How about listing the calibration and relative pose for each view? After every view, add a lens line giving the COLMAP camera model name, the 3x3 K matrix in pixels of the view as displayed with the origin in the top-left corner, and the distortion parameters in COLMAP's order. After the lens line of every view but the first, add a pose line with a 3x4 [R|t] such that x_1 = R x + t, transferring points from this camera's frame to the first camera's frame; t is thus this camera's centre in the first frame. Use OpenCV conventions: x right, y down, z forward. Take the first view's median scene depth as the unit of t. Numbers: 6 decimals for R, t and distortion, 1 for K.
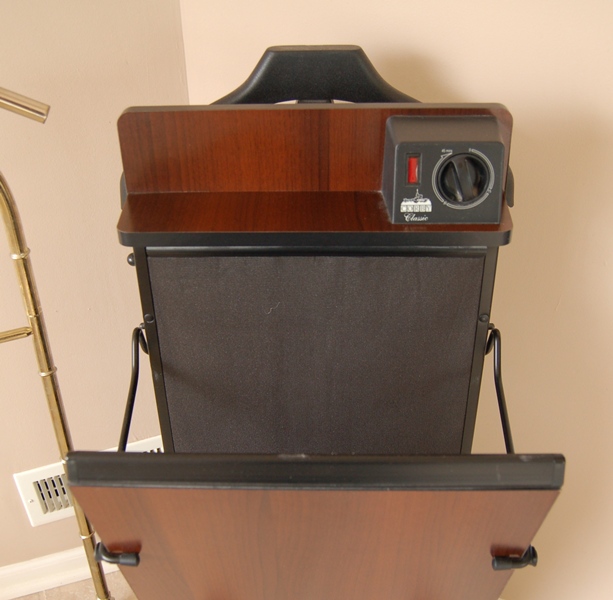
lens RADIAL K [[682.6, 0, 306.5], [0, 682.6, 300.0], [0, 0, 1]] dist [-0.094970, -0.015540]
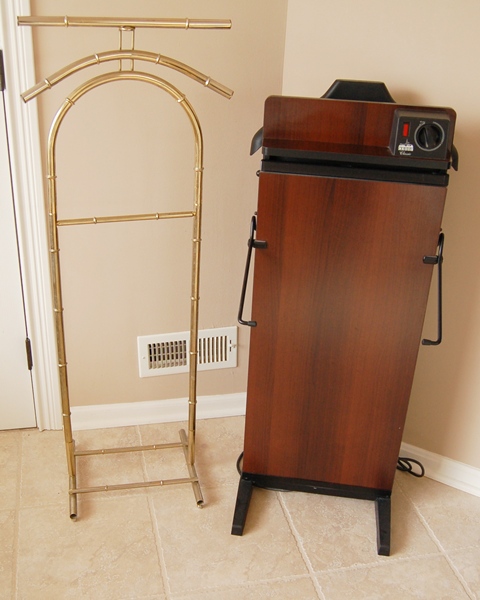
lens RADIAL K [[653.7, 0, 240.0], [0, 653.7, 300.0], [0, 0, 1]] dist [-0.062760, 0.020571]
pose [[0.988680, 0.104781, -0.107388, -0.082110], [-0.116519, 0.987124, -0.109590, 0.609276], [0.094522, 0.120863, 0.988159, -0.986012]]
